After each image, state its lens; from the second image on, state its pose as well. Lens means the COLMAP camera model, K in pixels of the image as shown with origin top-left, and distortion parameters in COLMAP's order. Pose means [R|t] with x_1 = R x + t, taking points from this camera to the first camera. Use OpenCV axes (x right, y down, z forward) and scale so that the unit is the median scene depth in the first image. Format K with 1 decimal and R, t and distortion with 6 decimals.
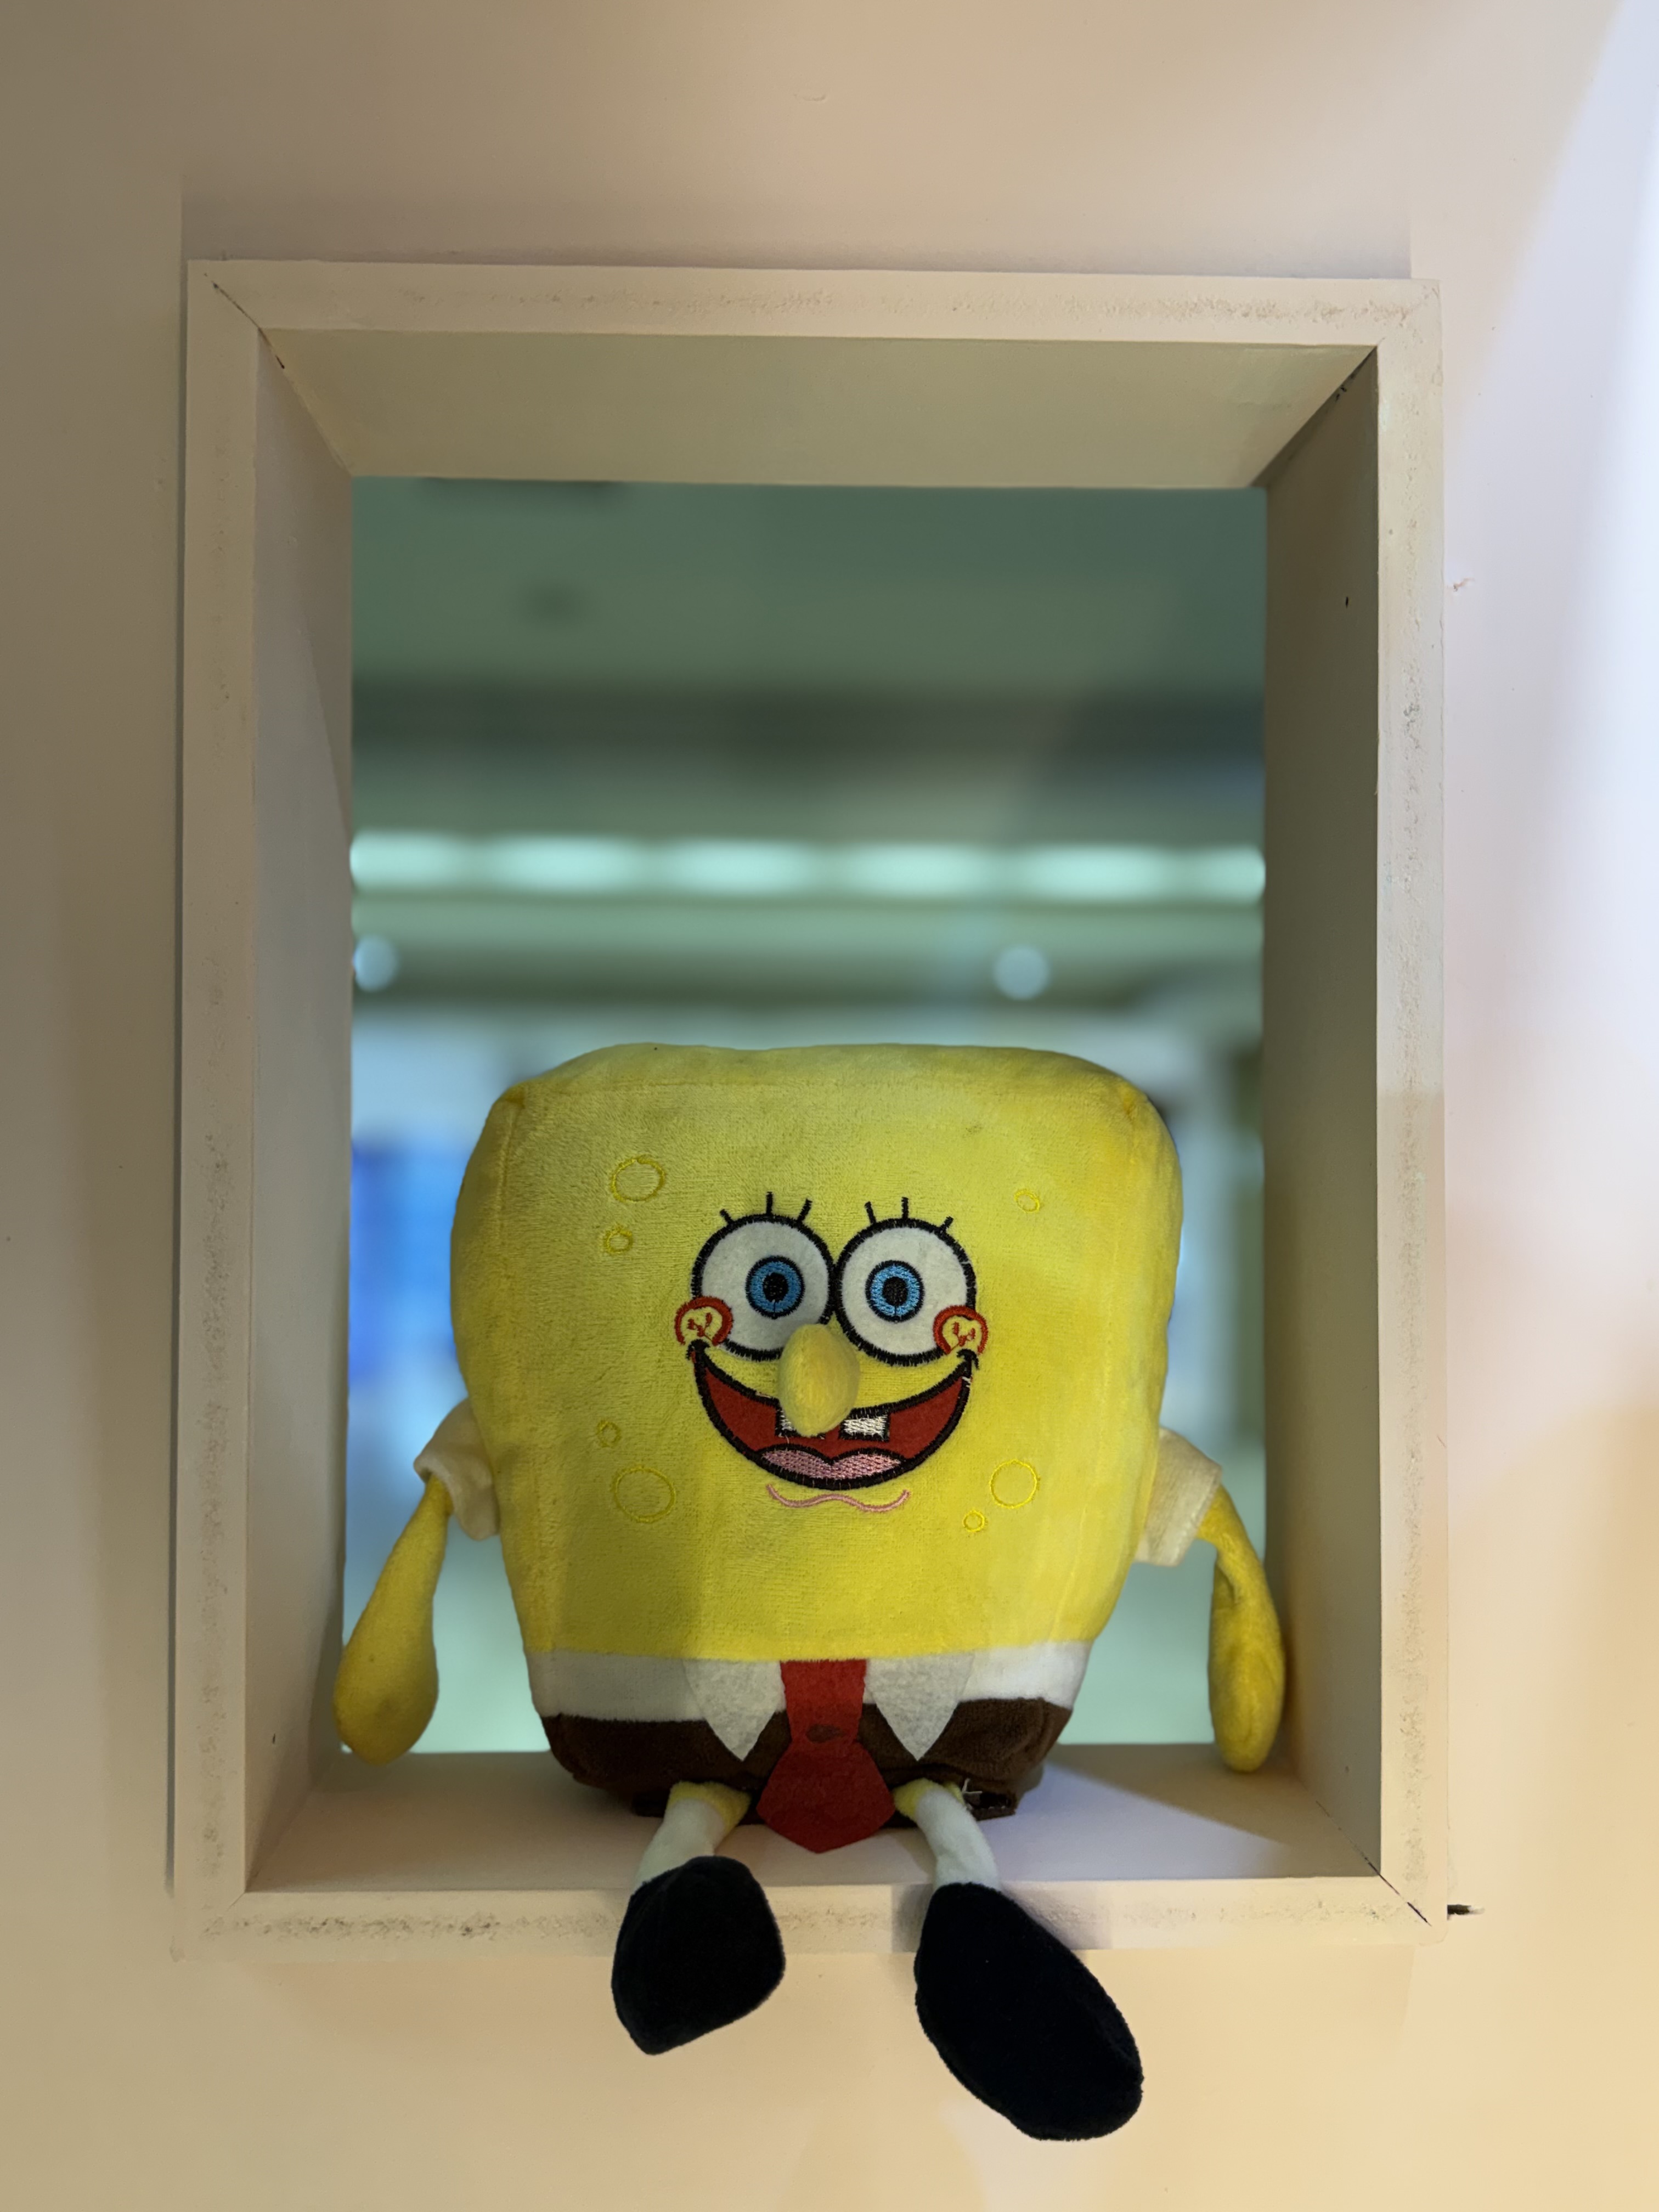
lens RADIAL K [[1910.6, 0, 829.5], [0, 1910.6, 1106.0], [0, 0, 1]] dist [-0.000219, -0.117671]
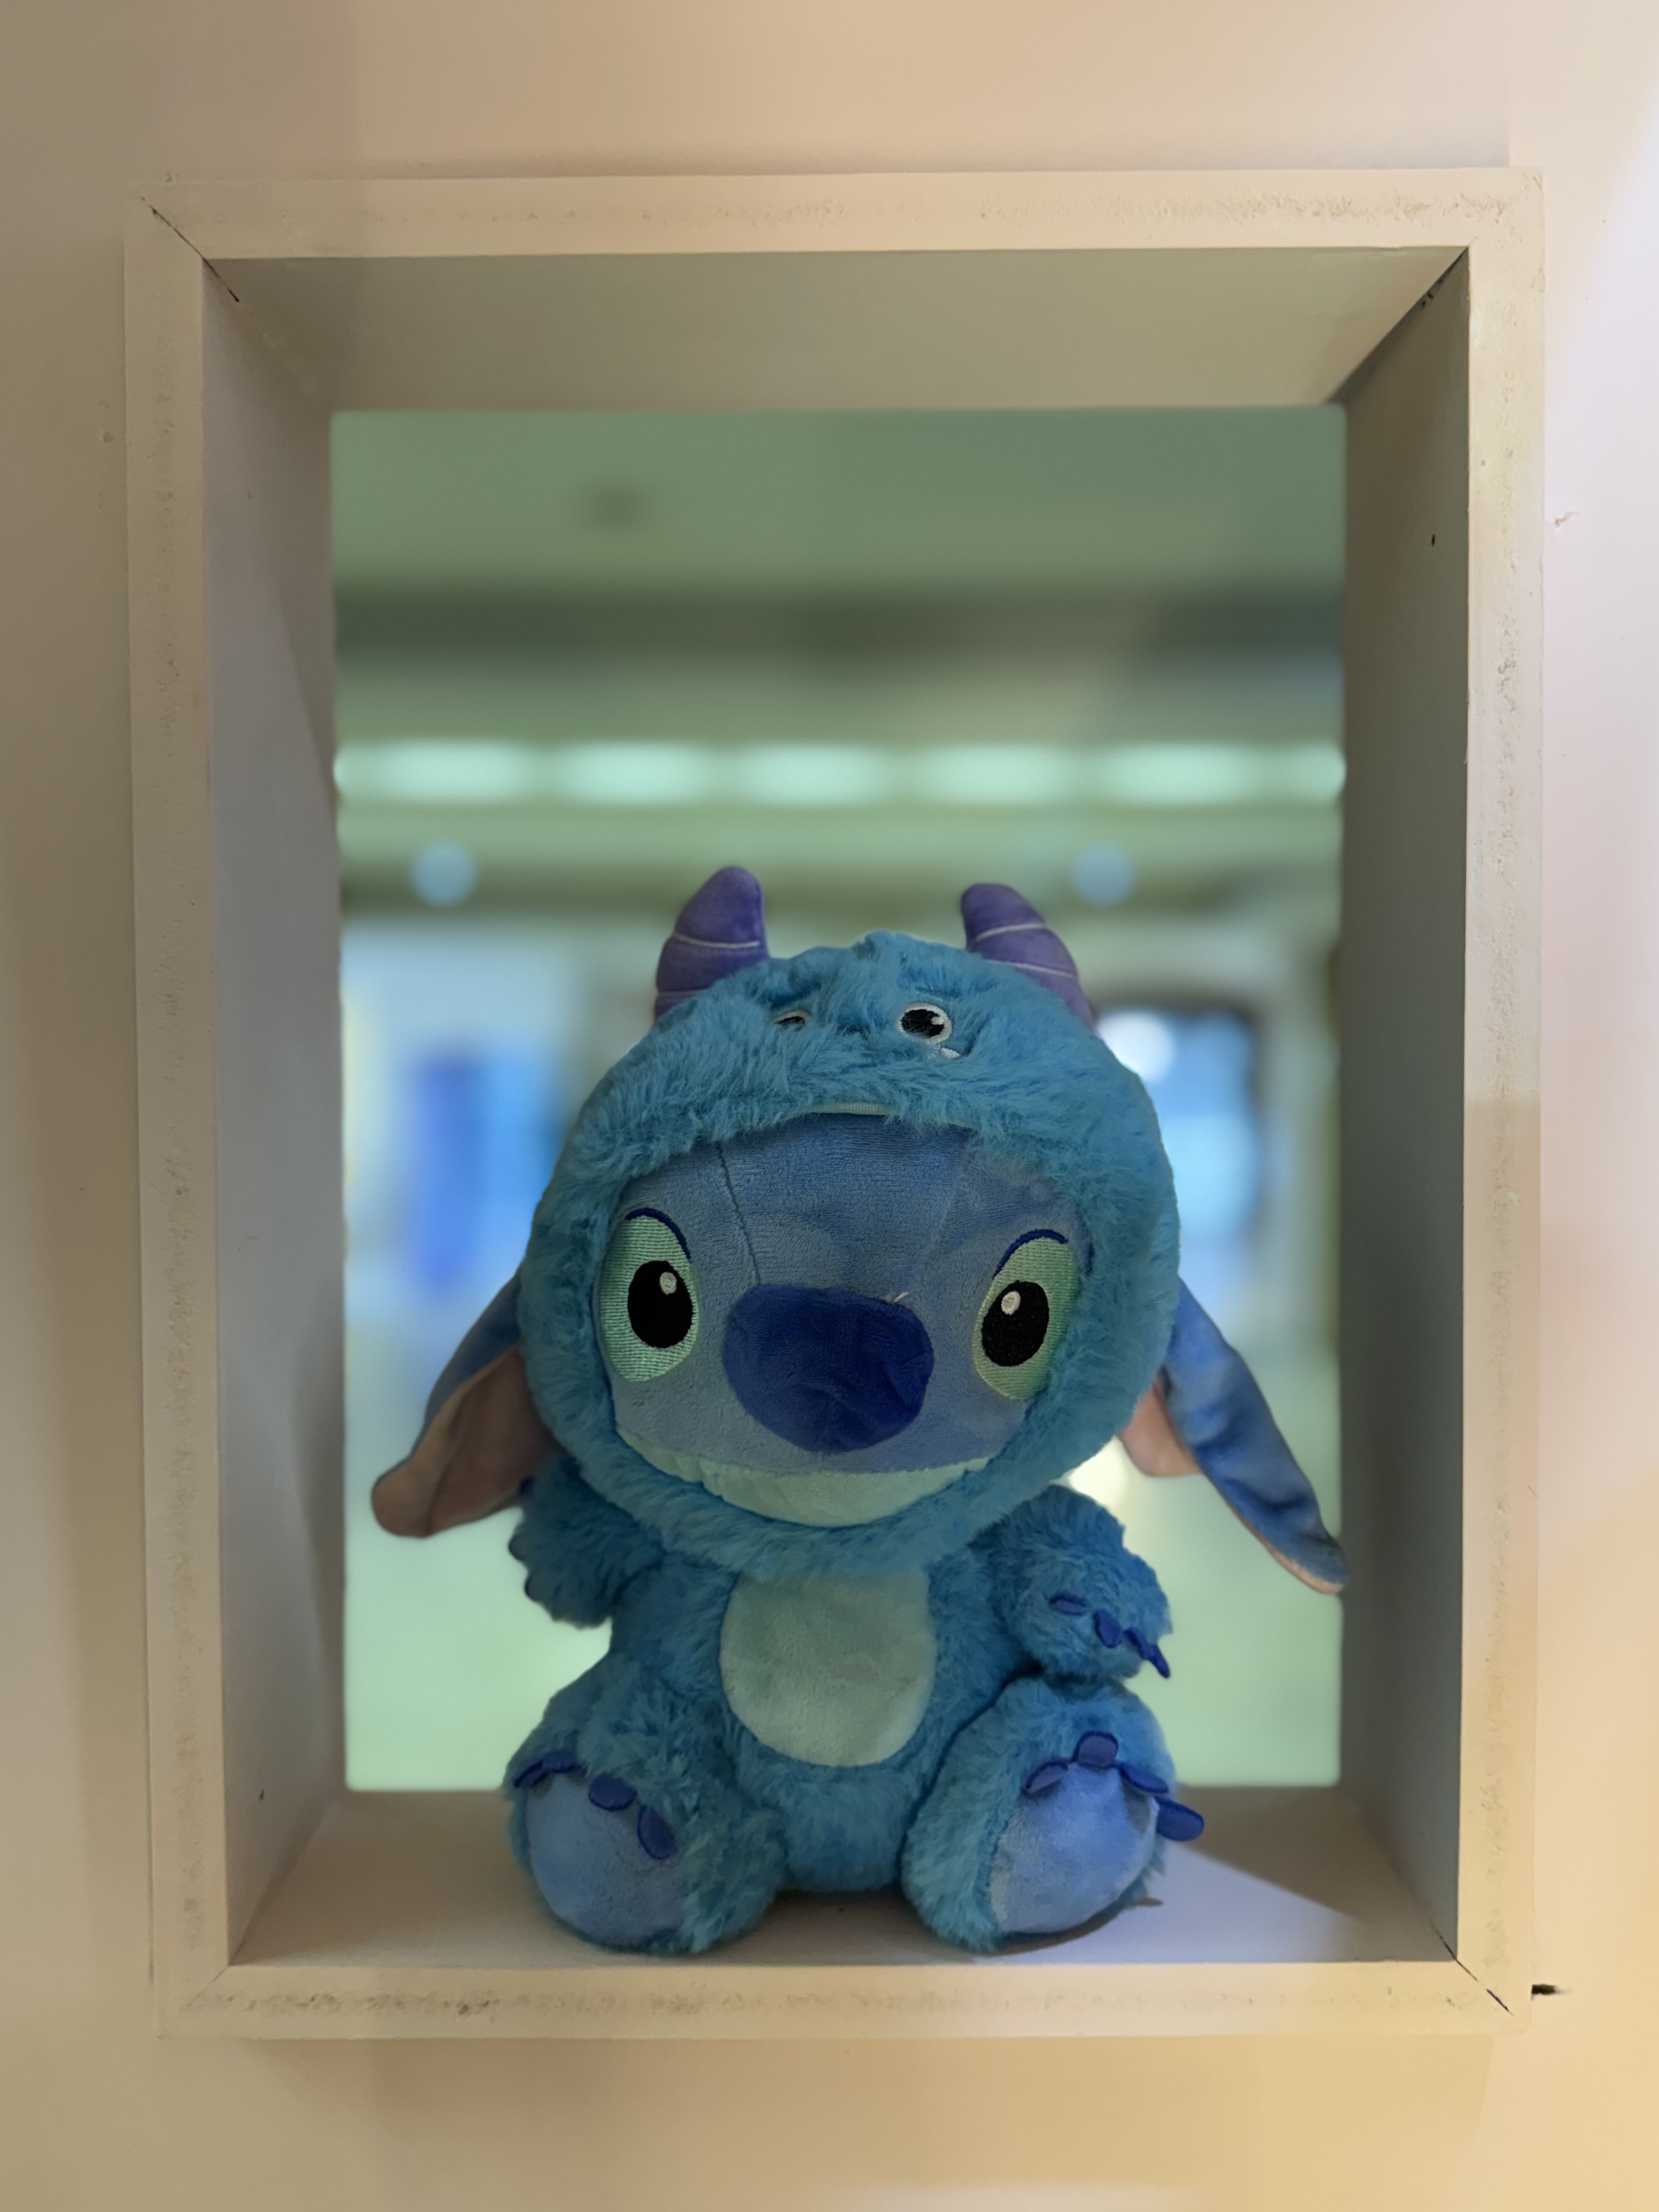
lens RADIAL K [[1913.7, 0, 826.6], [0, 1913.7, 1102.1], [0, 0, 1]] dist [-0.058009, 0.006273]
pose [[0.998990, -0.005829, -0.044555, 0.029849], [0.008119, 0.998645, 0.051397, -0.054702], [0.044195, -0.051707, 0.997684, 0.104728]]
